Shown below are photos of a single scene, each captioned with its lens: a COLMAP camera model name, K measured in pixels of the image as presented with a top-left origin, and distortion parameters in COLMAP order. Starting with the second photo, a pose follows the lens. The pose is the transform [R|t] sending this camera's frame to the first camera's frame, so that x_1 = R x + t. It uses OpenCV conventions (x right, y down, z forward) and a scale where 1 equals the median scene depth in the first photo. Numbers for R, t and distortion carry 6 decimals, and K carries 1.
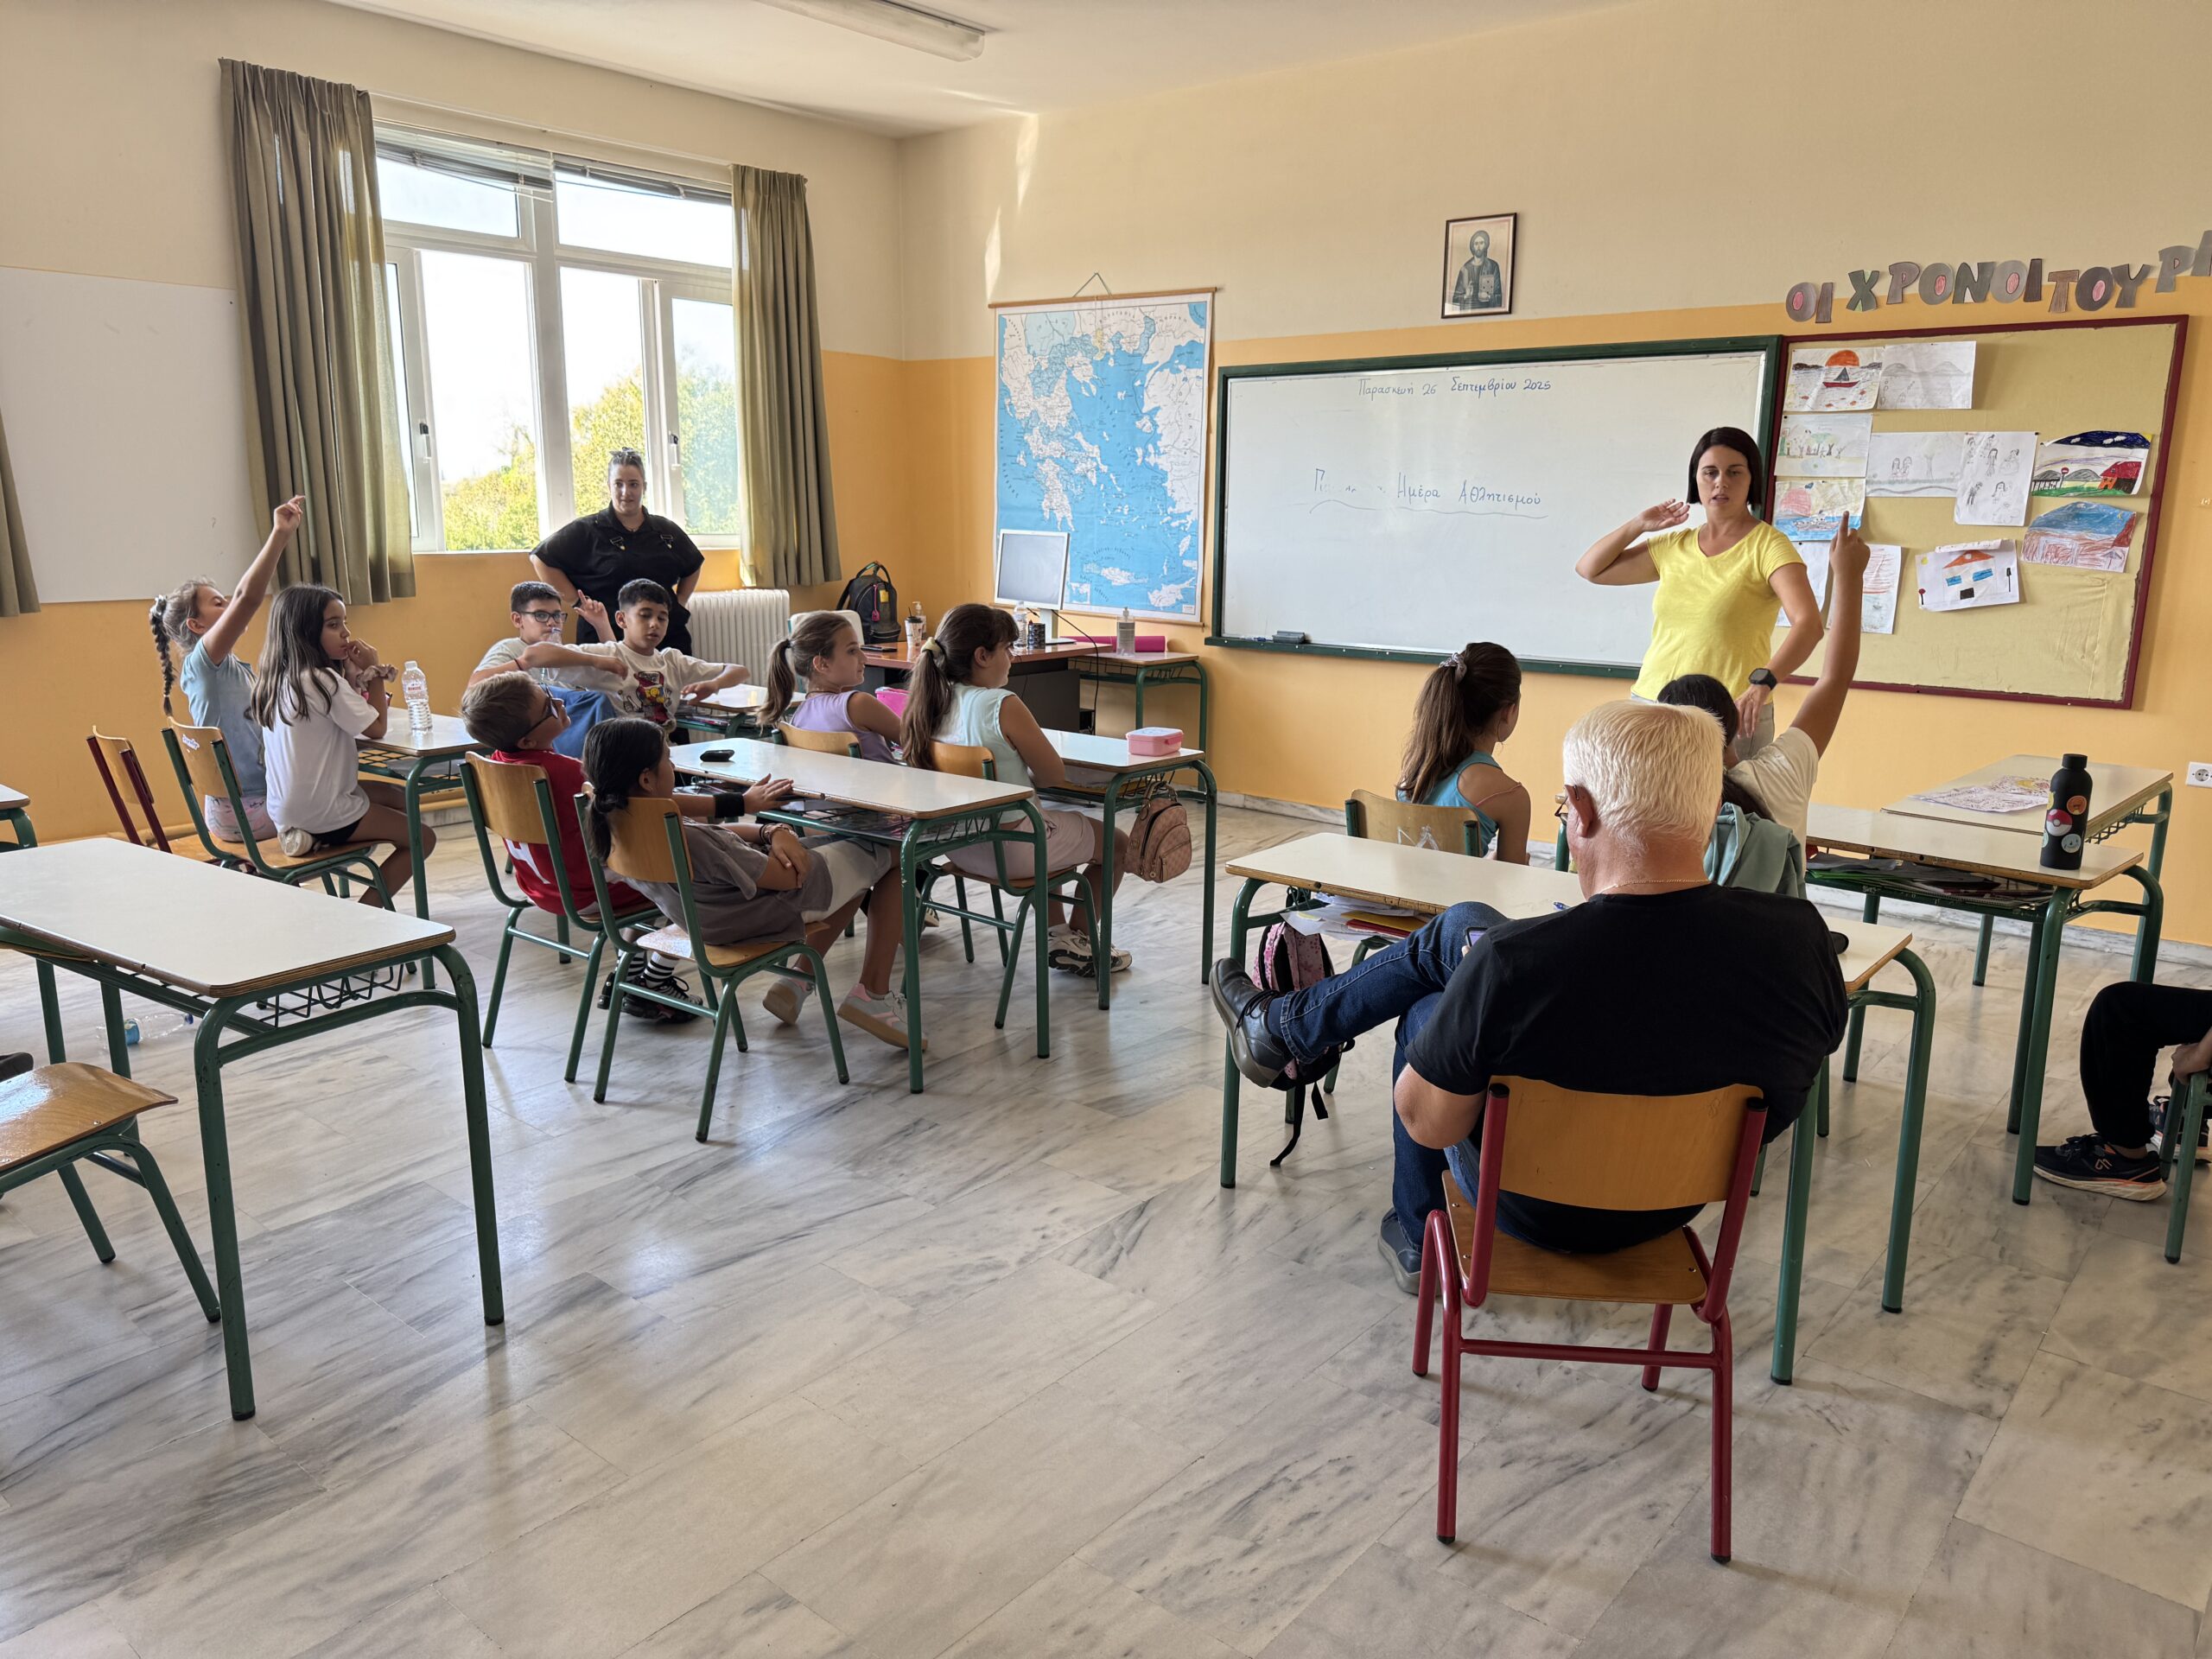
lens RADIAL K [[1552.6, 0, 1143.7], [0, 1552.6, 849.5], [0, 0, 1]] dist [0.162100, -0.395007]
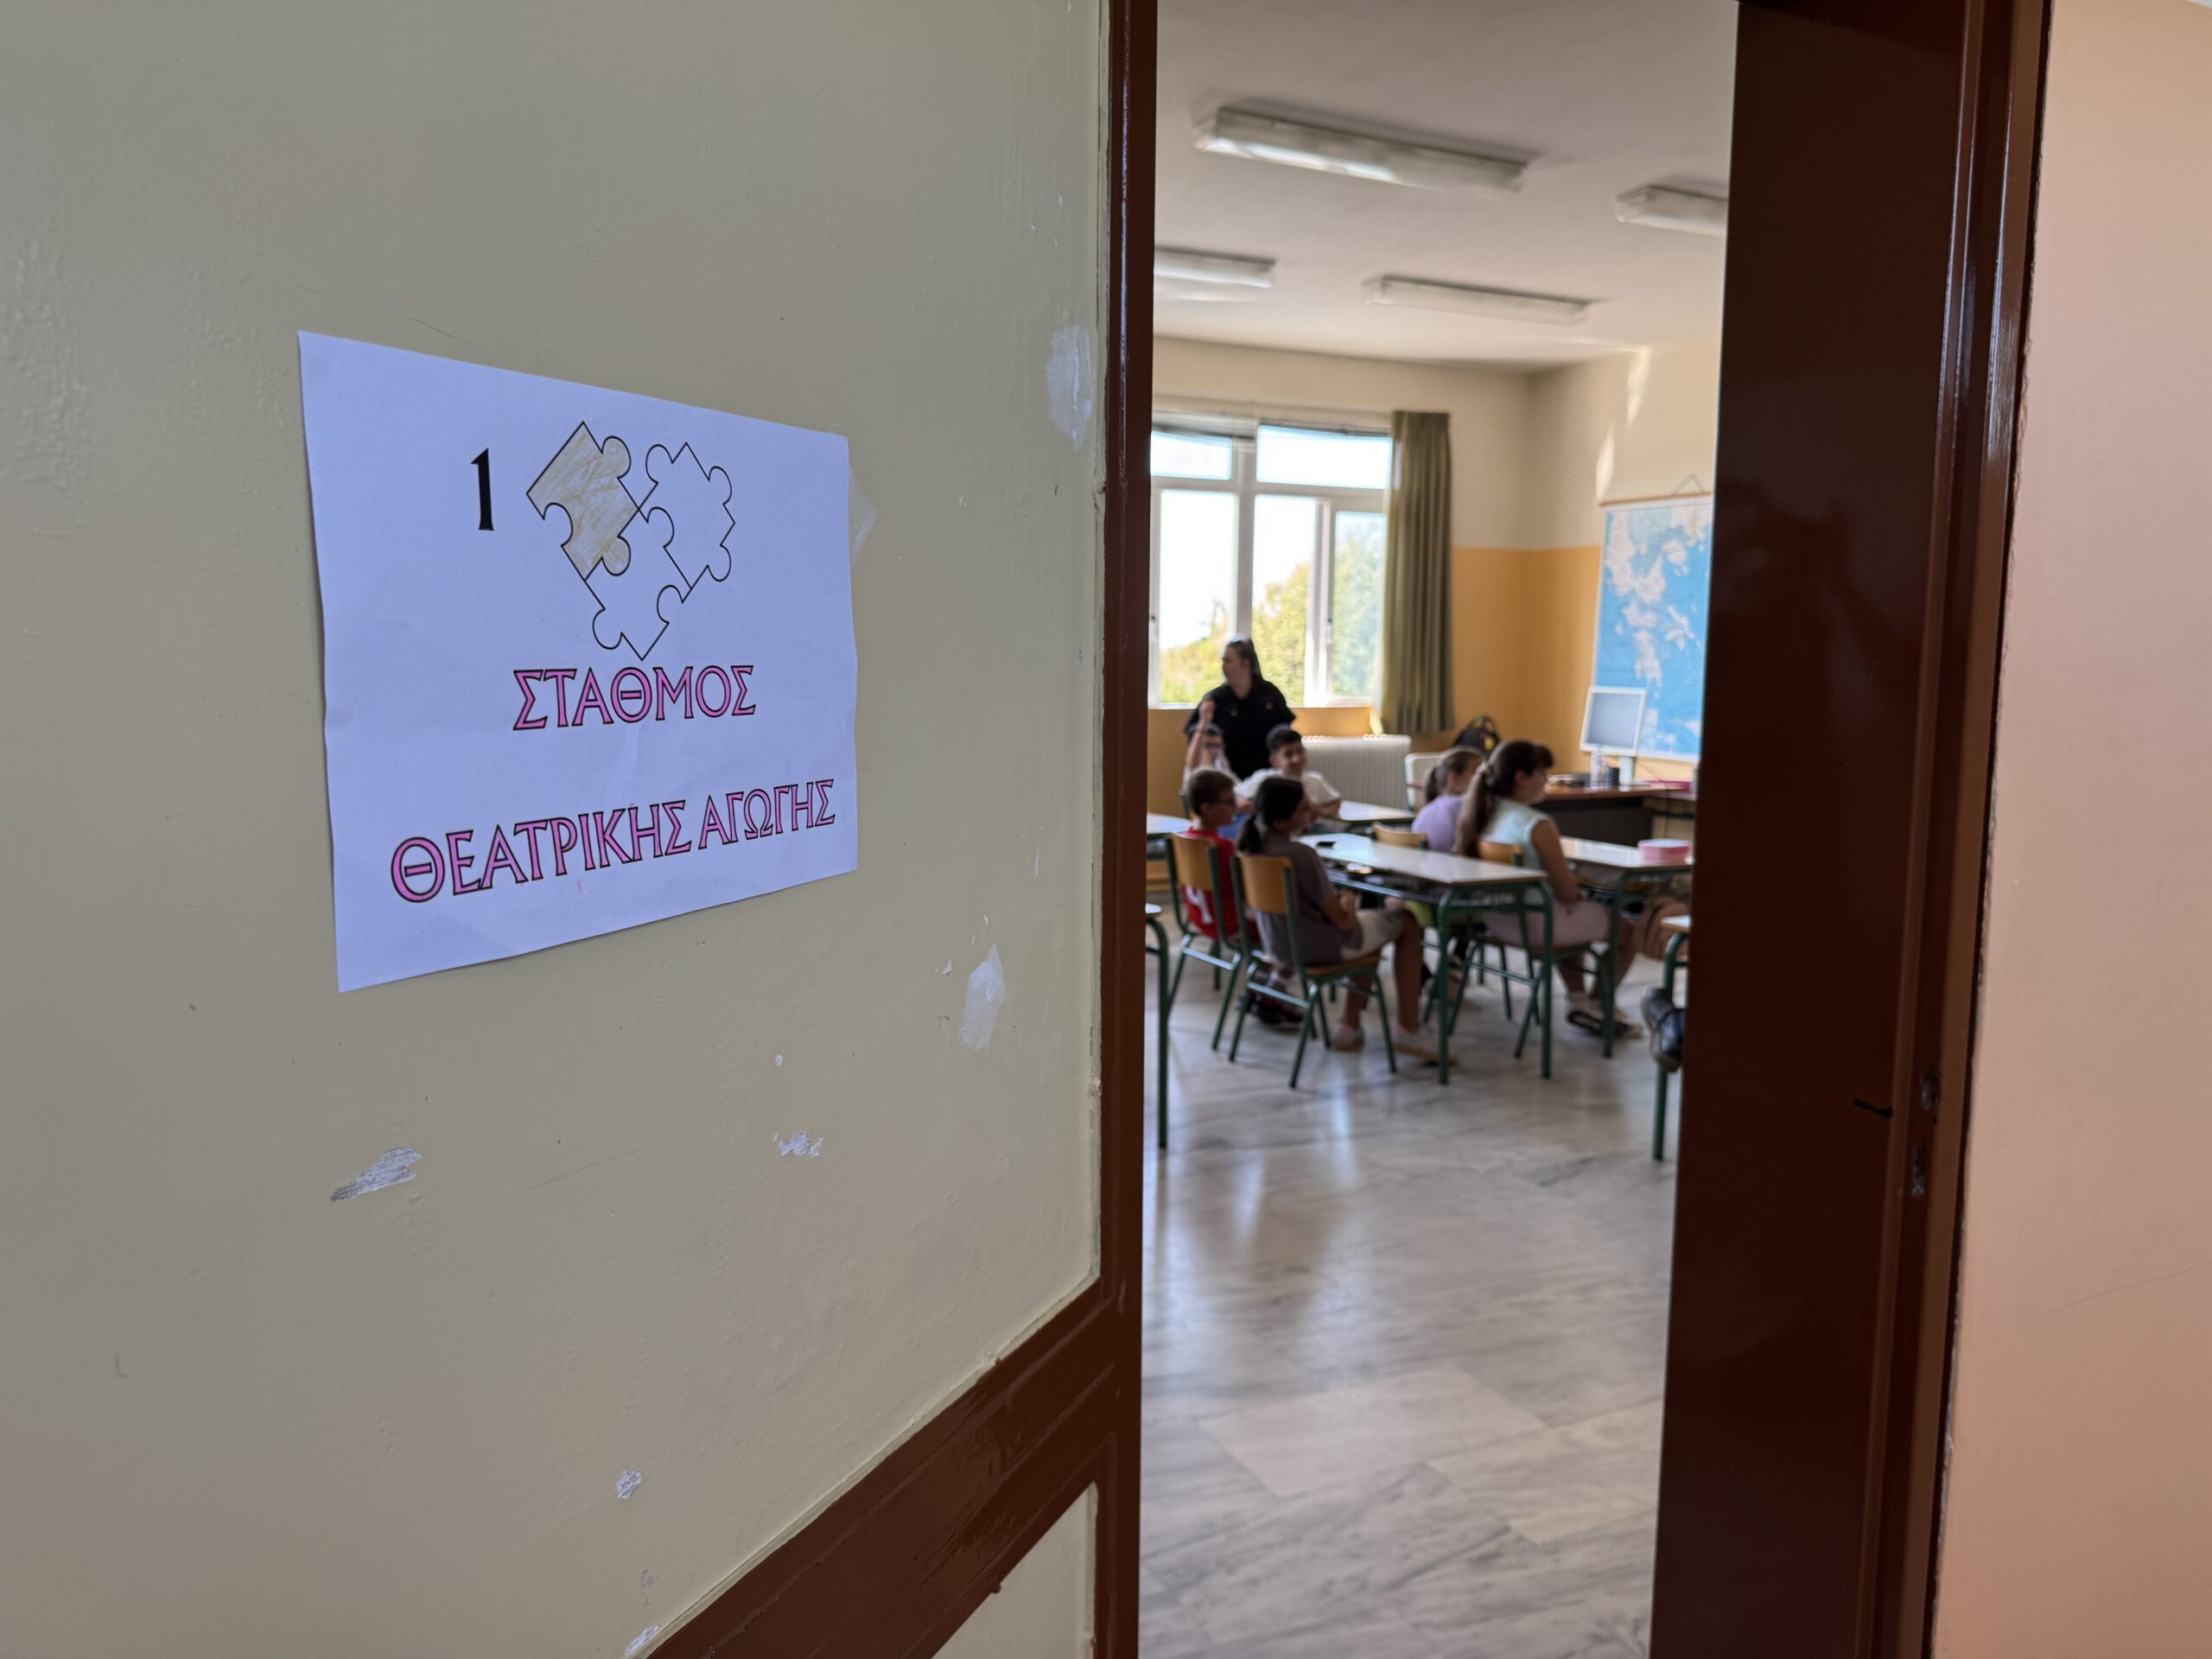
lens RADIAL K [[1591.4, 0, 1096.8], [0, 1591.4, 851.6], [0, 0, 1]] dist [0.089123, -0.114978]
pose [[0.904573, 0.048286, -0.423576, 0.091642], [-0.090944, 0.992551, -0.081069, 0.050737], [0.416507, 0.111855, 0.902226, -0.237423]]
